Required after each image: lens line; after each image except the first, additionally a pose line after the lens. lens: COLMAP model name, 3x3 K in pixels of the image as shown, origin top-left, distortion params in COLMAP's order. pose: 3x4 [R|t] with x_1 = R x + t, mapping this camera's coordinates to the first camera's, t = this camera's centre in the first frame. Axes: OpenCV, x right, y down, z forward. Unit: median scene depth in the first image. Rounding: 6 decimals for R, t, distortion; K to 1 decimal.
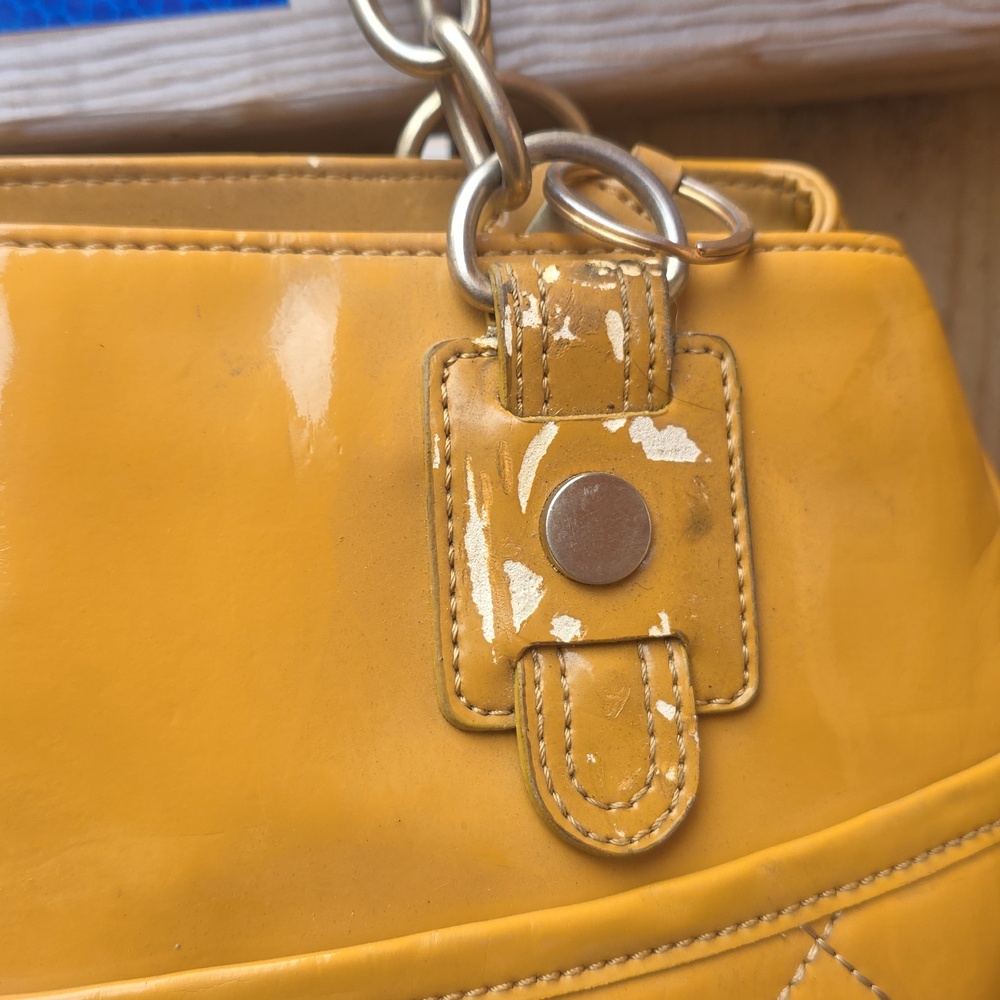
lens RADIAL K [[1499.4, 0, 502.1], [0, 1499.4, 501.8], [0, 0, 1]] dist [0.025414, 0.000000]
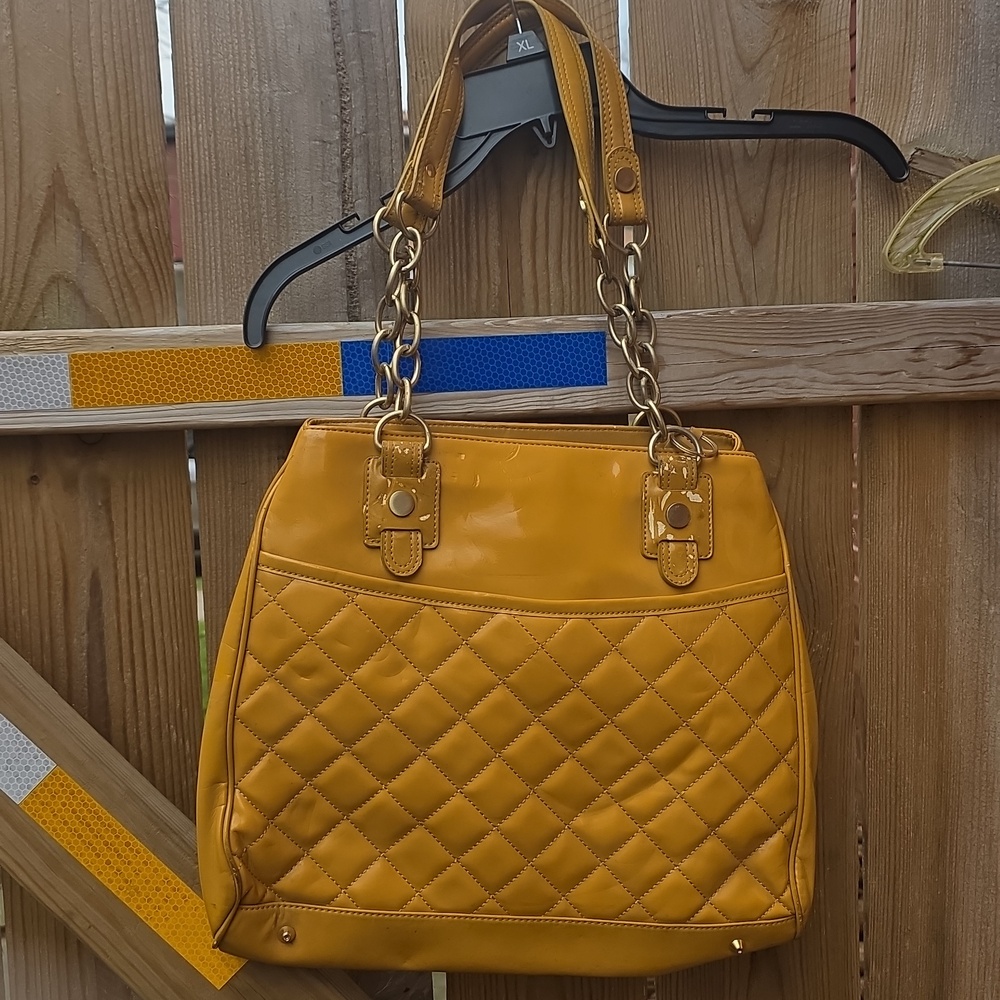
lens RADIAL K [[1499.4, 0, 504.5], [0, 1499.4, 505.7], [0, 0, 1]] dist [0.025414, 0.000000]
pose [[0.997615, 0.063414, -0.027261, -0.330598], [-0.065021, 0.995906, -0.062792, 0.300948], [0.023168, 0.064415, 0.997654, -3.452436]]
